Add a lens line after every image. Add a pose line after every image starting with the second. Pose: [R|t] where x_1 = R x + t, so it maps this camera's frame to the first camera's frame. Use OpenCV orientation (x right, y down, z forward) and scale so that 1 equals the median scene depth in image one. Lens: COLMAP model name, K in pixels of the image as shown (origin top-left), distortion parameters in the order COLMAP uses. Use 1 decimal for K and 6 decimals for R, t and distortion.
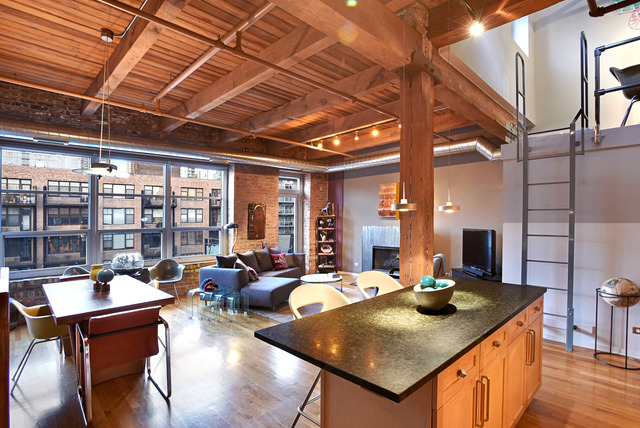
lens RADIAL K [[322.3, 0, 336.4], [0, 322.3, 195.7], [0, 0, 1]] dist [-0.010203, -0.000515]
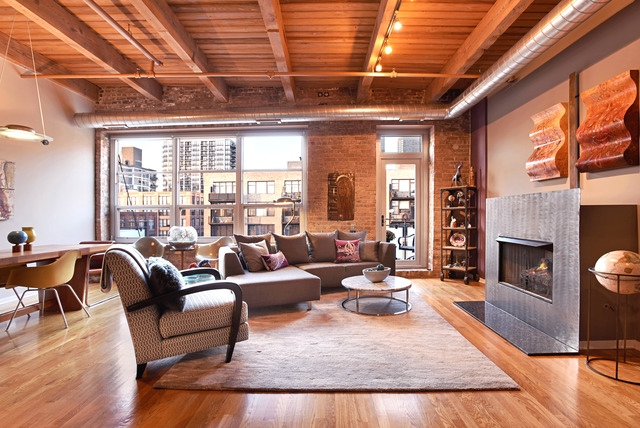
lens RADIAL K [[321.1, 0, 334.8], [0, 321.1, 203.8], [0, 0, 1]] dist [-0.059366, 0.000478]
pose [[0.693388, -0.020995, -0.720258, 0.296378], [0.053128, 0.998344, 0.022045, 0.081733], [0.718603, -0.053552, 0.693356, 0.481741]]
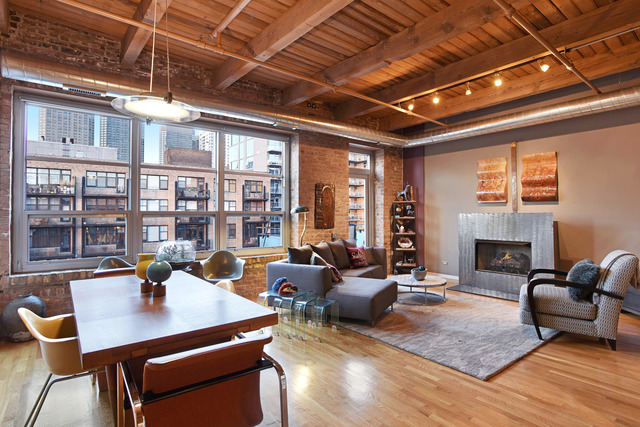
lens RADIAL K [[339.2, 0, 334.1], [0, 339.2, 189.6], [0, 0, 1]] dist [-0.019812, 0.001171]
pose [[0.994966, 0.002505, -0.100181, -0.145554], [-0.002645, 0.999996, -0.001268, 0.041308], [0.100177, 0.001526, 0.994968, 0.174459]]
